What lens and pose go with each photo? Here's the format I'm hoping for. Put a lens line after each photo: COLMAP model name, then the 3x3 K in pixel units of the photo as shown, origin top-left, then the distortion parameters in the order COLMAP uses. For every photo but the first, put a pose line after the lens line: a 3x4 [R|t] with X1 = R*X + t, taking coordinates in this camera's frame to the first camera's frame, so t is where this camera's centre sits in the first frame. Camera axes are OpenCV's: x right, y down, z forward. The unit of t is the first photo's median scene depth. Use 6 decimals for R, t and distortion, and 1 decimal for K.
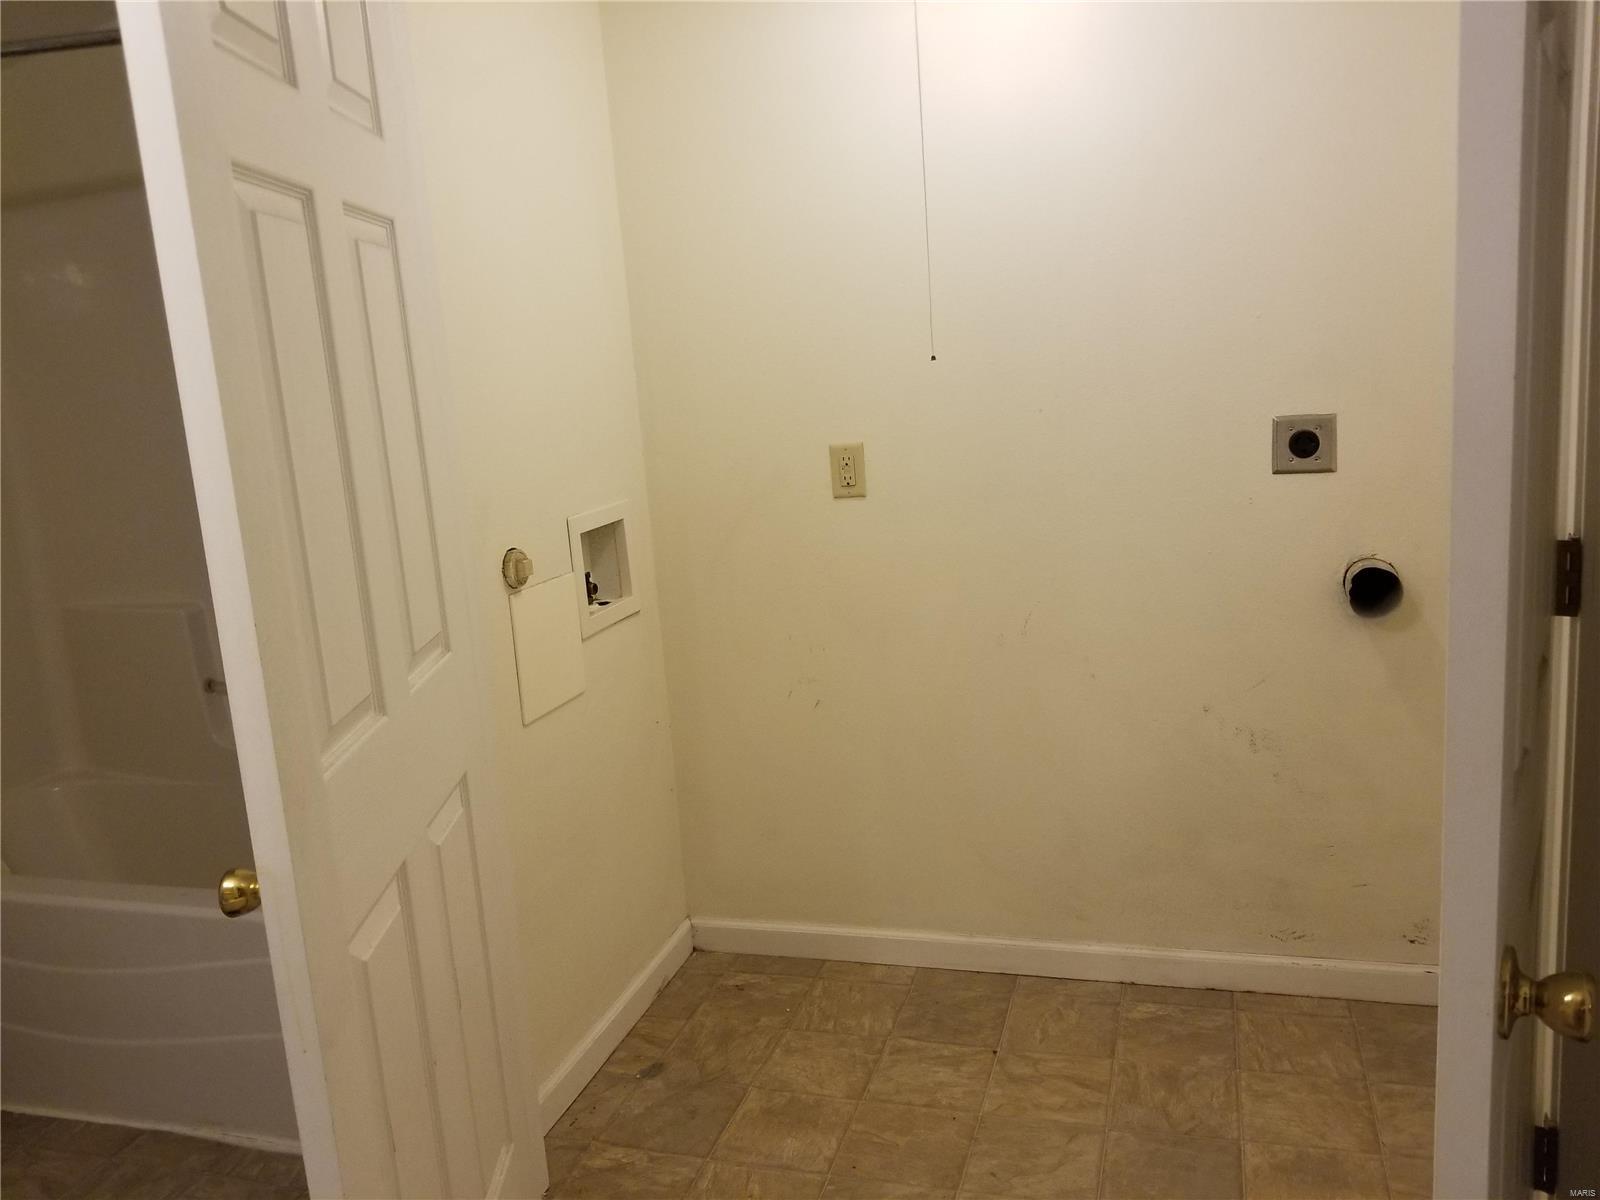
lens RADIAL K [[1266.9, 0, 791.0], [0, 1266.9, 585.3], [0, 0, 1]] dist [0.086143, -0.143711]
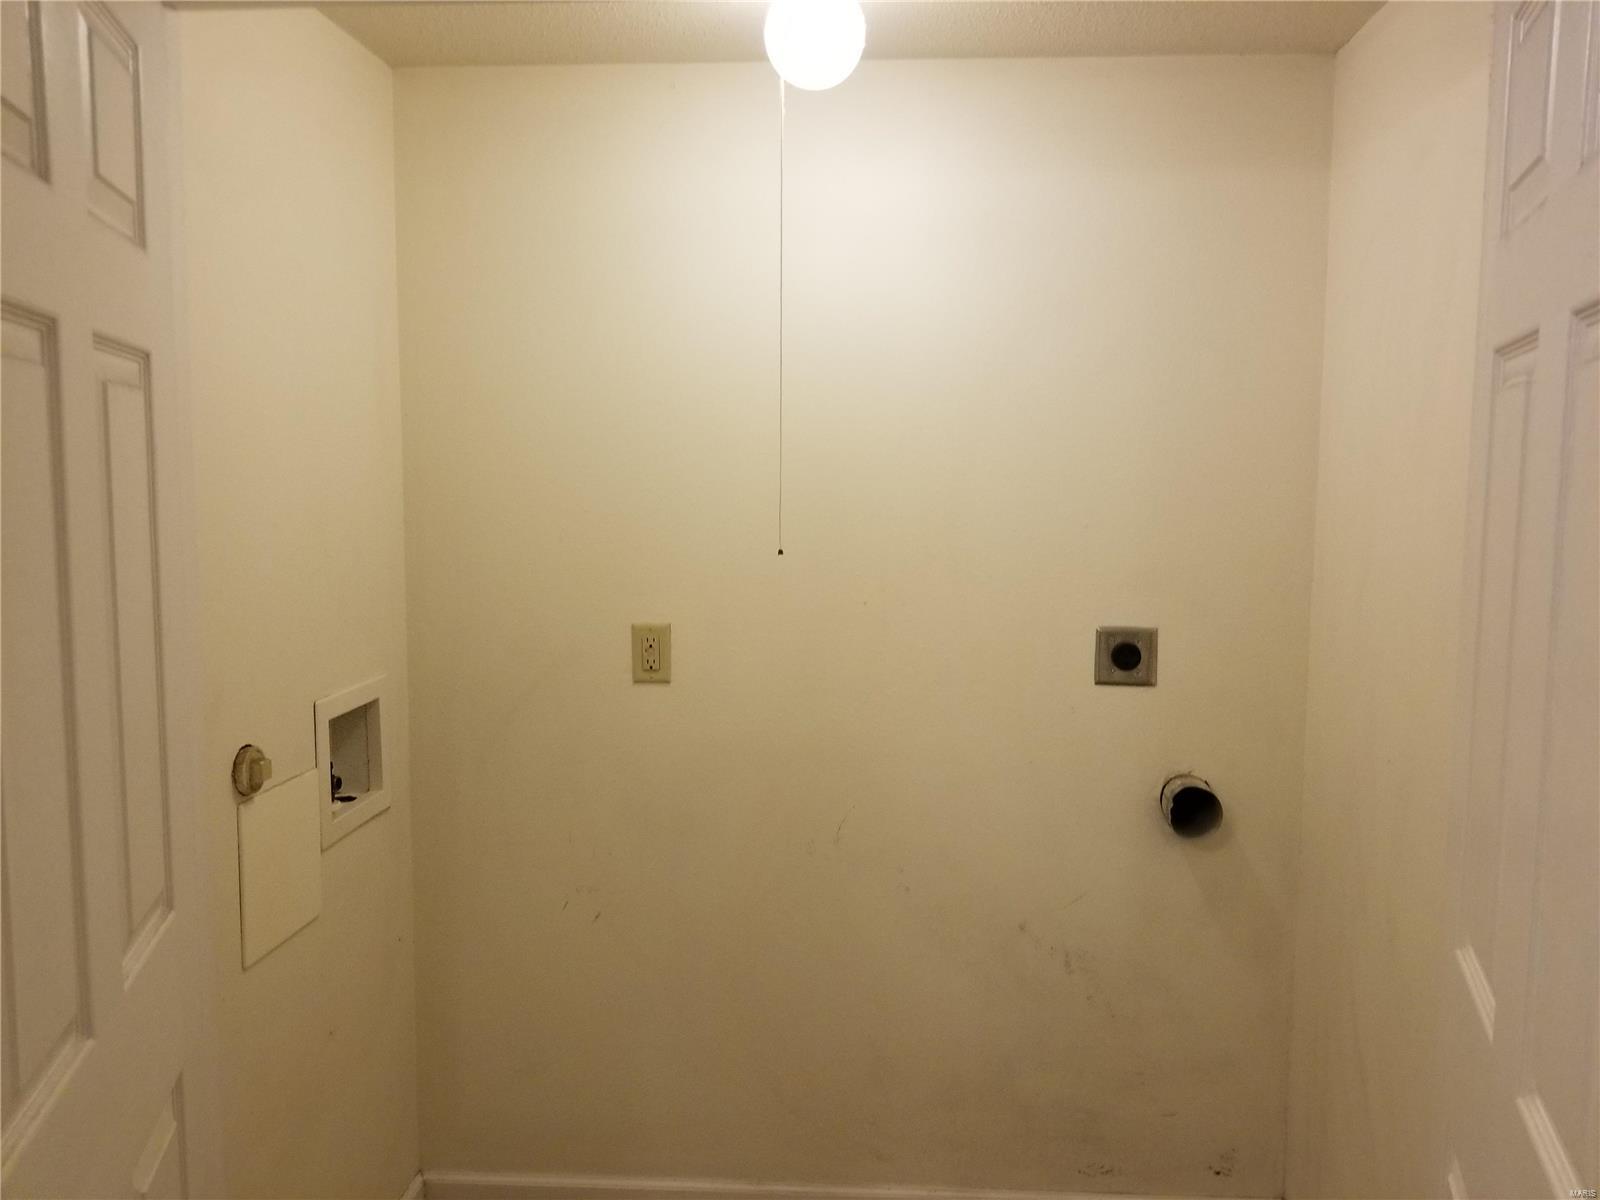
lens RADIAL K [[1266.9, 0, 837.4], [0, 1266.9, 593.3], [0, 0, 1]] dist [0.086143, -0.143711]
pose [[0.965240, 0.057977, 0.254852, -0.068518], [-0.032972, 0.994308, -0.101317, -0.052896], [-0.259276, 0.089392, 0.961658, 0.111613]]
